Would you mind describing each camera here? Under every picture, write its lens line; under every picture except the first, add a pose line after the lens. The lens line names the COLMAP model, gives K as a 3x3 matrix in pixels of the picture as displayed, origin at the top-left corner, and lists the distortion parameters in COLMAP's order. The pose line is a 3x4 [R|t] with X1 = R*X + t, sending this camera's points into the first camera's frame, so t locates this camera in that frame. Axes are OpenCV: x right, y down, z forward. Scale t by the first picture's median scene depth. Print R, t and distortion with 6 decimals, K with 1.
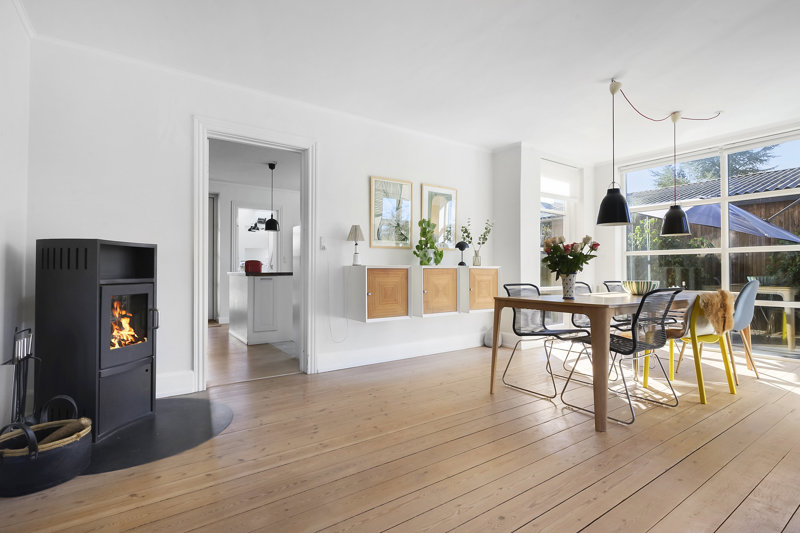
lens RADIAL K [[388.4, 0, 400.0], [0, 388.4, 266.5], [0, 0, 1]] dist [0.000091, -0.000069]
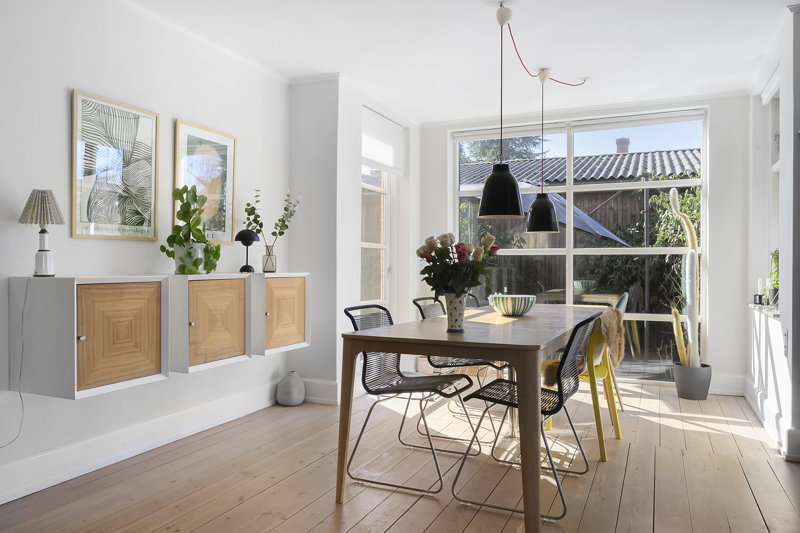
lens RADIAL K [[576.0, 0, 400.0], [0, 576.0, 266.5], [0, 0, 1]] dist [-0.003442, -0.002436]
pose [[0.855874, 0.000577, 0.517184, -0.093963], [-0.007810, 0.999900, 0.011808, -0.023981], [-0.517125, -0.014146, 0.855793, 0.169407]]
